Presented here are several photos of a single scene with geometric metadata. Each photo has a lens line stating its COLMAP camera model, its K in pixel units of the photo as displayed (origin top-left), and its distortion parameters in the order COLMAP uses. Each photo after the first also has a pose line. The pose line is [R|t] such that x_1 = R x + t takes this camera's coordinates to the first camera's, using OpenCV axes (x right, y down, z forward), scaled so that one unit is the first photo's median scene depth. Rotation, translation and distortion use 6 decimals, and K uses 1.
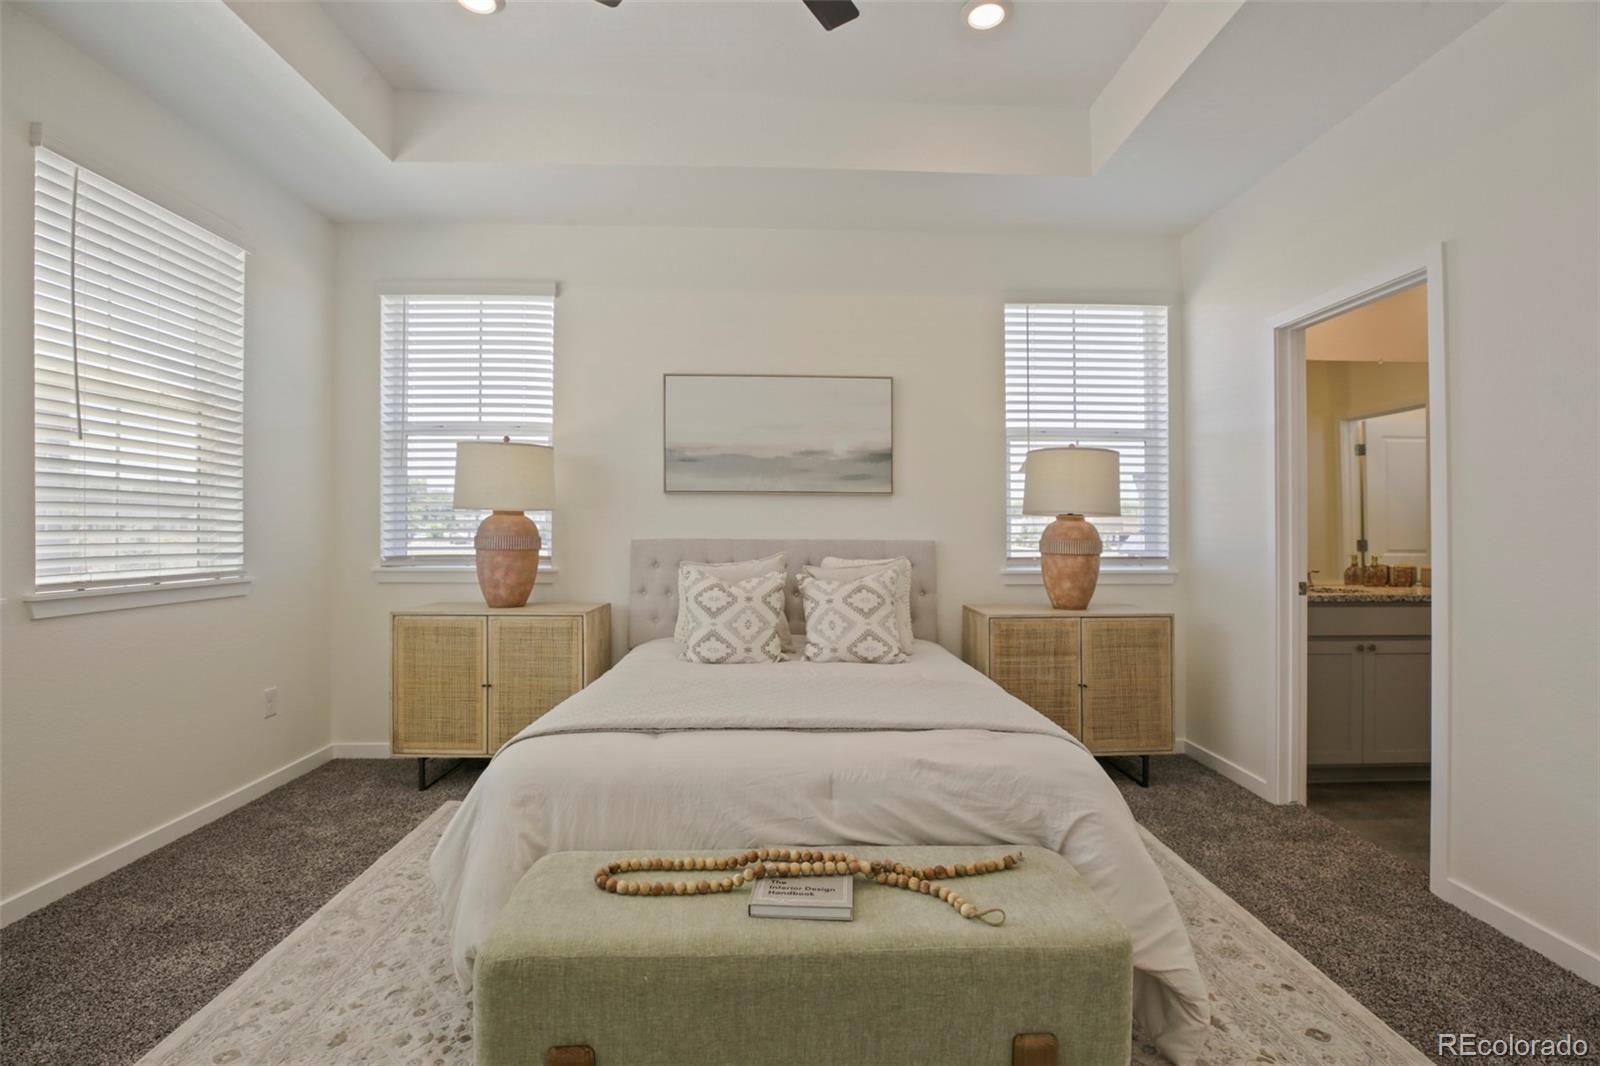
lens RADIAL K [[746.6, 0, 786.0], [0, 746.6, 527.1], [0, 0, 1]] dist [-0.041410, 0.021964]
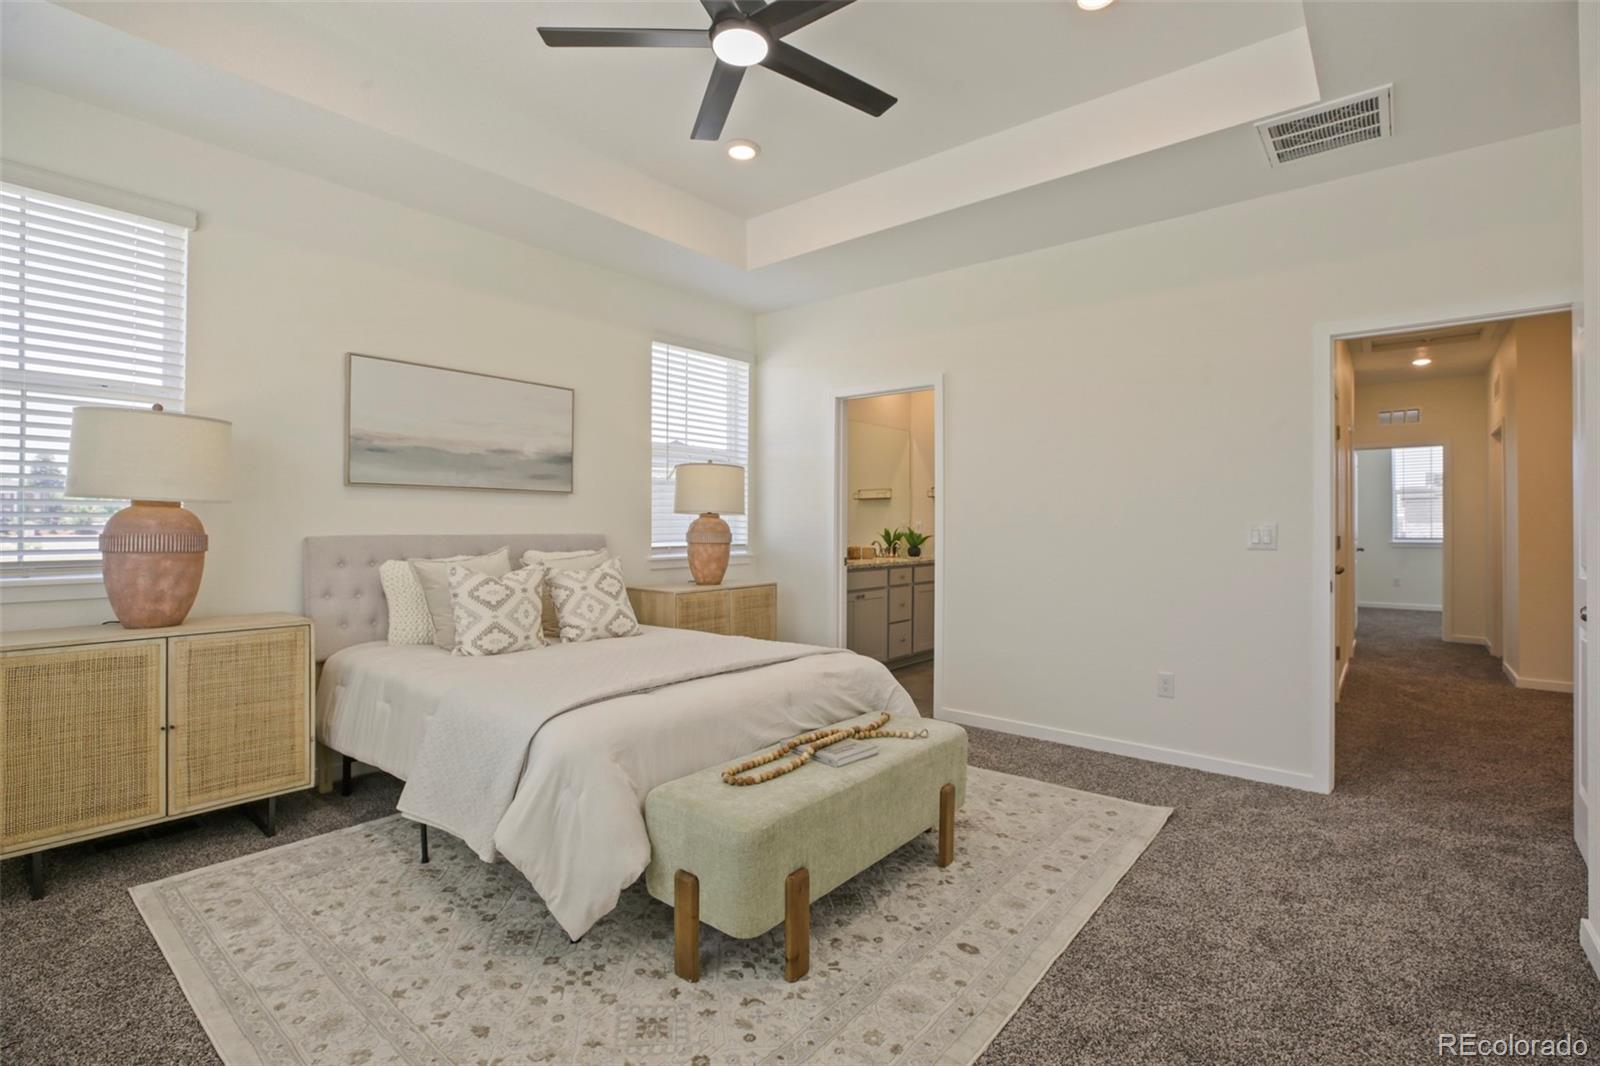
lens RADIAL K [[734.8, 0, 815.6], [0, 734.8, 526.3], [0, 0, 1]] dist [-0.022048, 0.001249]
pose [[0.653062, -0.002924, 0.757299, -0.524521], [-0.004075, 0.999964, 0.007375, -0.004593], [-0.757293, -0.007902, 0.653027, -0.001995]]
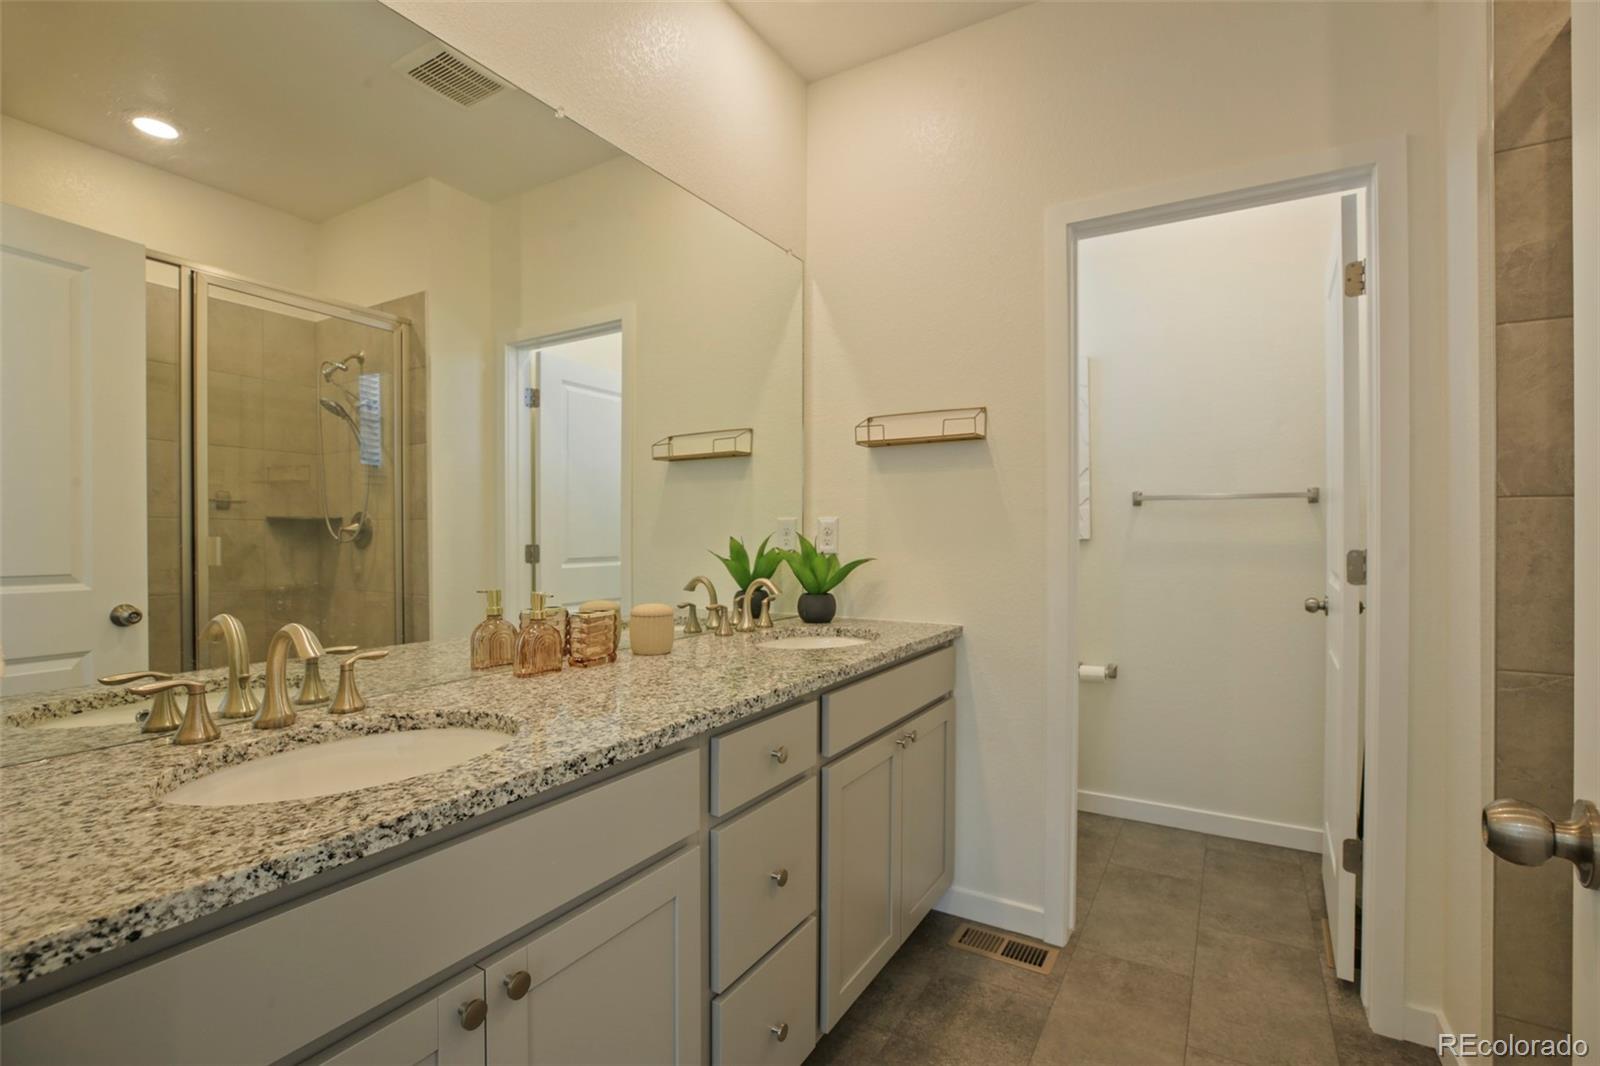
lens RADIAL K [[734.8, 0, 815.6], [0, 734.8, 526.3], [0, 0, 1]] dist [-0.022048, 0.001249]
pose [[0.531479, 0.000216, 0.847072, 0.635110], [-0.003165, 0.999993, 0.001731, 0.002853], [-0.847066, -0.003601, 0.531476, 0.771045]]
